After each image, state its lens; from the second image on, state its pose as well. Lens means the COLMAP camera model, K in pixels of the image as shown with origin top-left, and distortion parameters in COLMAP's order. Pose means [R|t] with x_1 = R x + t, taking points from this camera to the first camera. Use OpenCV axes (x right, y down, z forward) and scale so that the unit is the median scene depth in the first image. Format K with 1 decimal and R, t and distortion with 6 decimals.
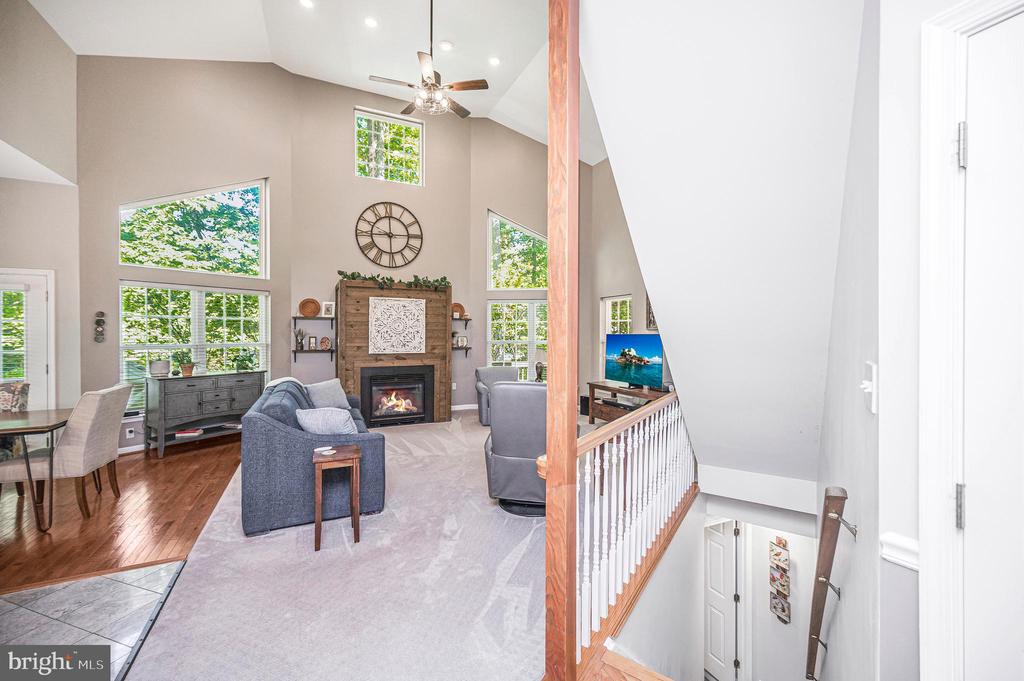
lens RADIAL K [[418.3, 0, 514.0], [0, 418.3, 332.8], [0, 0, 1]] dist [0.003834, -0.001077]
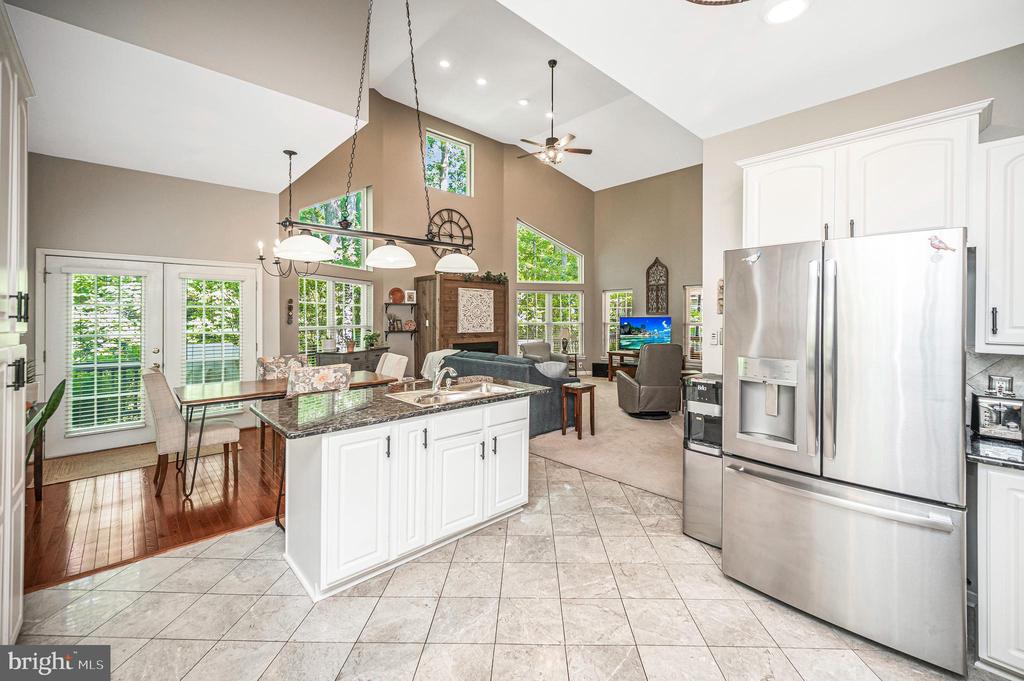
lens RADIAL K [[418.3, 0, 507.9], [0, 418.3, 312.7], [0, 0, 1]] dist [0.003834, -0.001077]
pose [[0.959029, 0.002069, 0.283301, -0.525419], [0.000428, 0.999962, -0.008752, -0.000060], [-0.283308, 0.008515, 0.958991, -0.230320]]
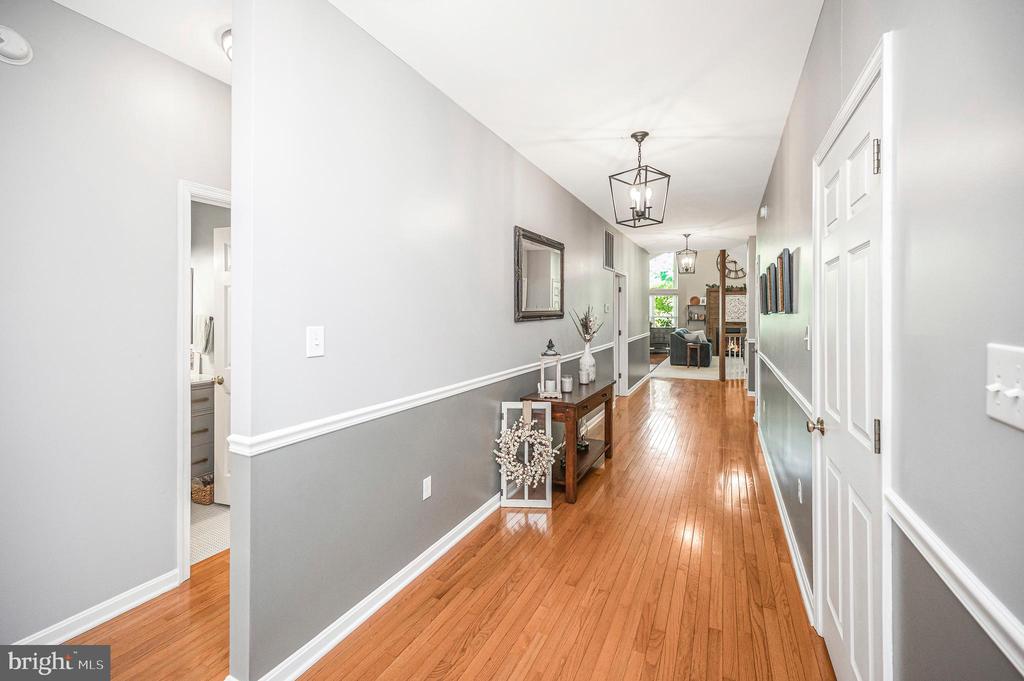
lens RADIAL K [[418.3, 0, 512.0], [0, 418.3, 310.9], [0, 0, 1]] dist [0.003834, -0.001077]
pose [[0.610247, -0.005247, -0.792193, 0.664310], [-0.001961, 0.999965, -0.008133, 0.013232], [0.792208, 0.006517, 0.610216, -1.095184]]
